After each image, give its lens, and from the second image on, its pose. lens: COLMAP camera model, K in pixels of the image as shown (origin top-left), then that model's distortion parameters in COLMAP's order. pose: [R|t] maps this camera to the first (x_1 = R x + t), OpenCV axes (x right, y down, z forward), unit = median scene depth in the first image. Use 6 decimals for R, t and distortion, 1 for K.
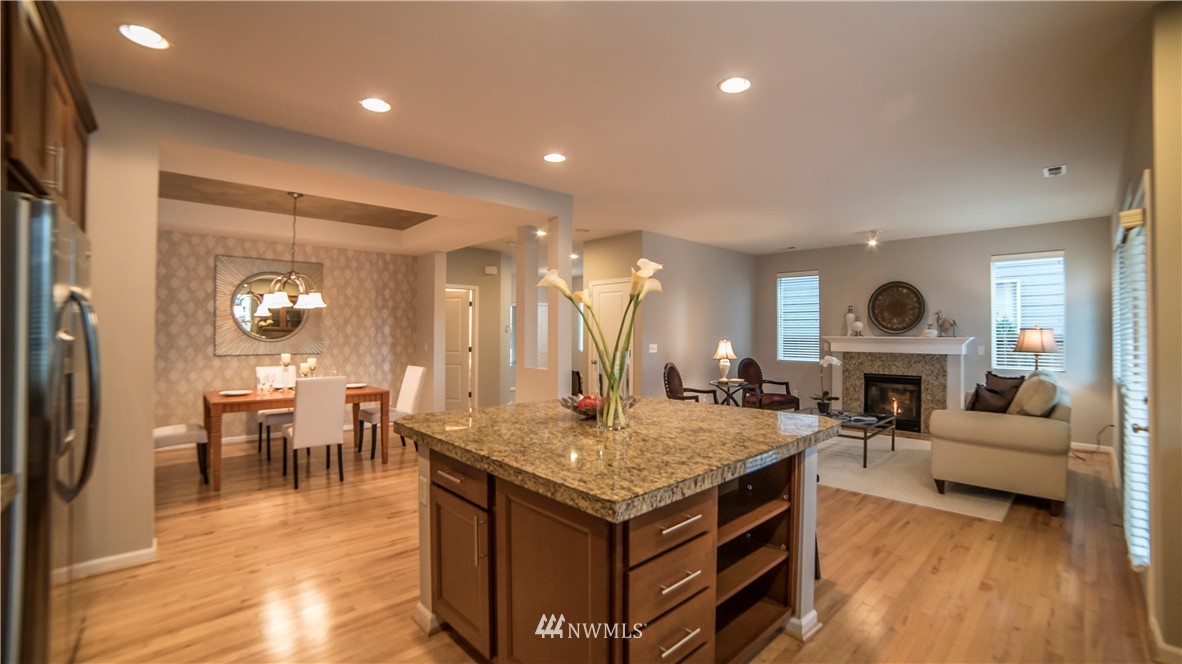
lens RADIAL K [[492.1, 0, 601.8], [0, 492.1, 327.6], [0, 0, 1]] dist [-0.106192, 0.039006]
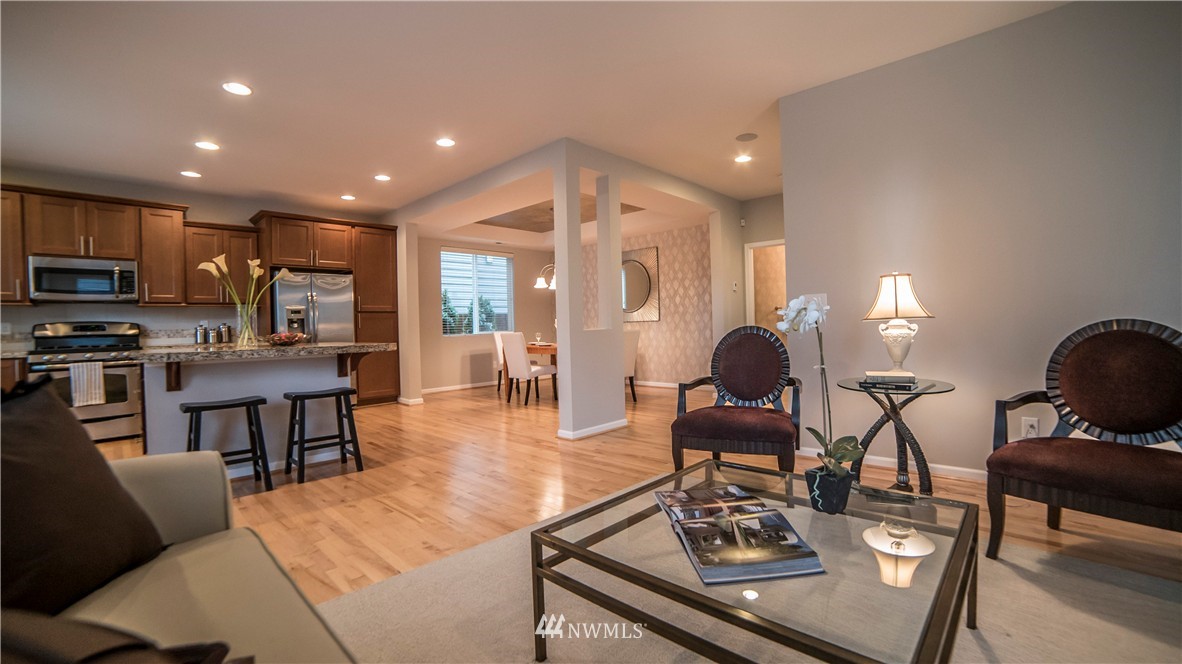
lens RADIAL K [[492.1, 0, 601.8], [0, 492.1, 327.6], [0, 0, 1]] dist [-0.106192, 0.039006]
pose [[0.059693, 0.000212, -0.998217, 0.611920], [0.038362, 0.999261, 0.002506, 0.059789], [0.997479, -0.038443, 0.059641, 0.734804]]
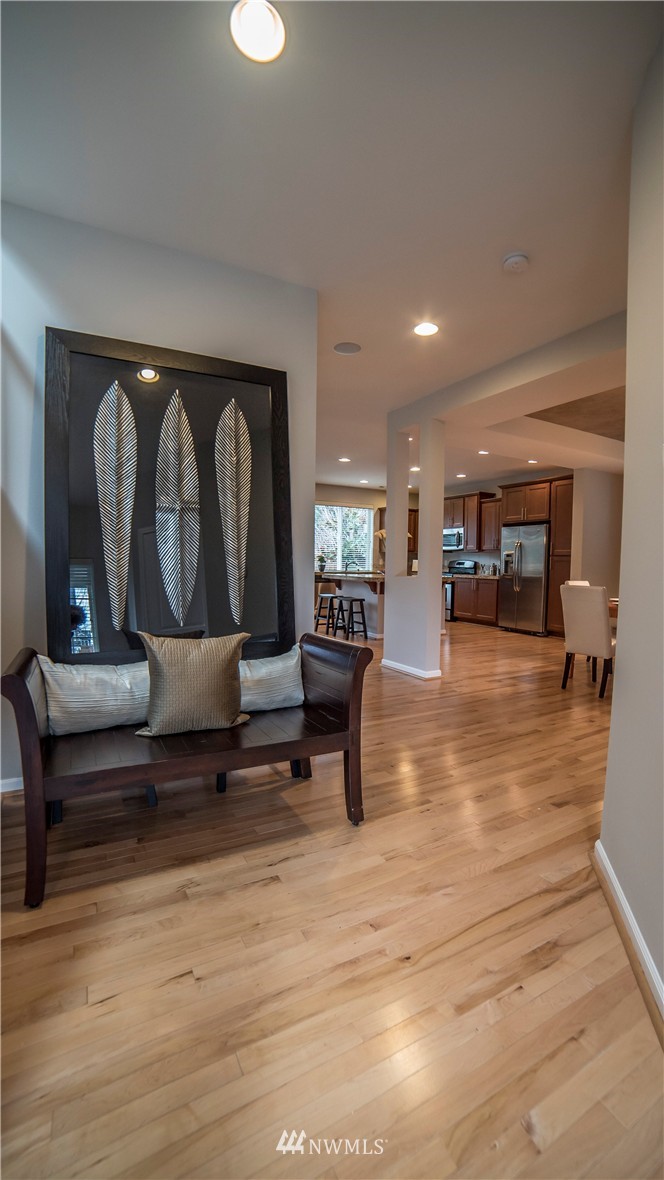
lens RADIAL K [[508.0, 0, 354.6], [0, 508.0, 587.3], [0, 0, 1]] dist [-0.000016, -0.000009]
pose [[-0.972824, -0.030271, 0.229557, -0.196972], [-0.021542, 0.998950, 0.040435, 0.048768], [-0.230540, 0.034391, -0.972455, 1.567974]]
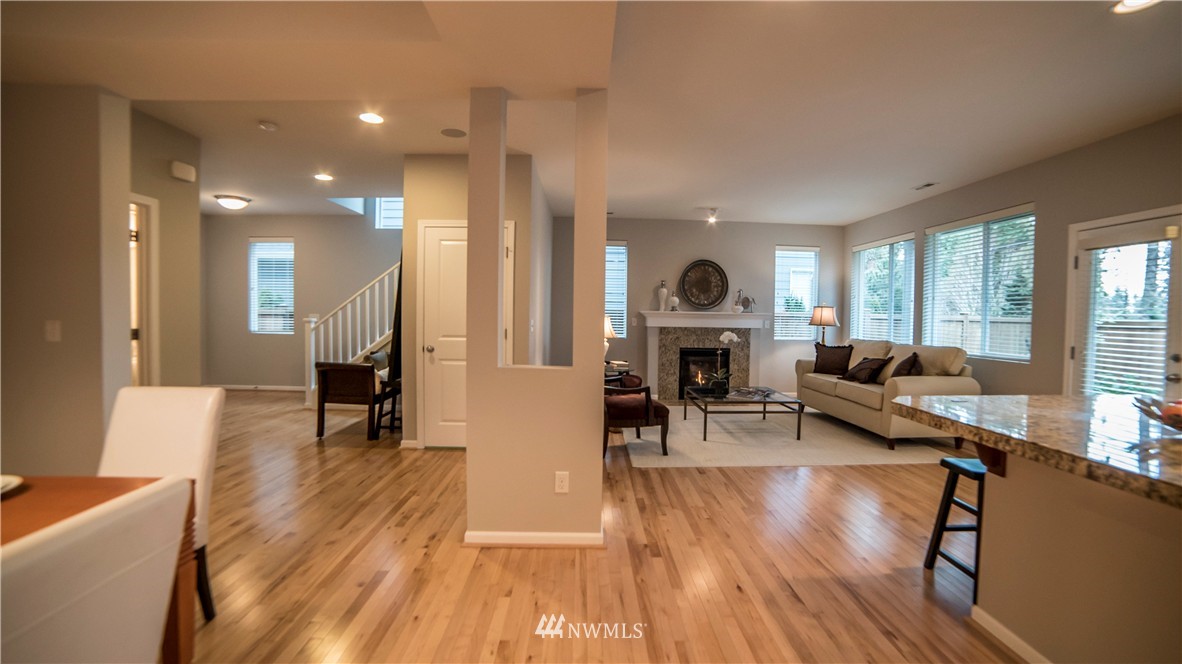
lens RADIAL K [[492.1, 0, 601.8], [0, 492.1, 327.6], [0, 0, 1]] dist [-0.106192, 0.039006]
pose [[0.661972, -0.016934, 0.749337, -0.357736], [-0.022133, 0.998867, 0.042125, 0.012994], [-0.749202, -0.044471, 0.660847, 0.456022]]
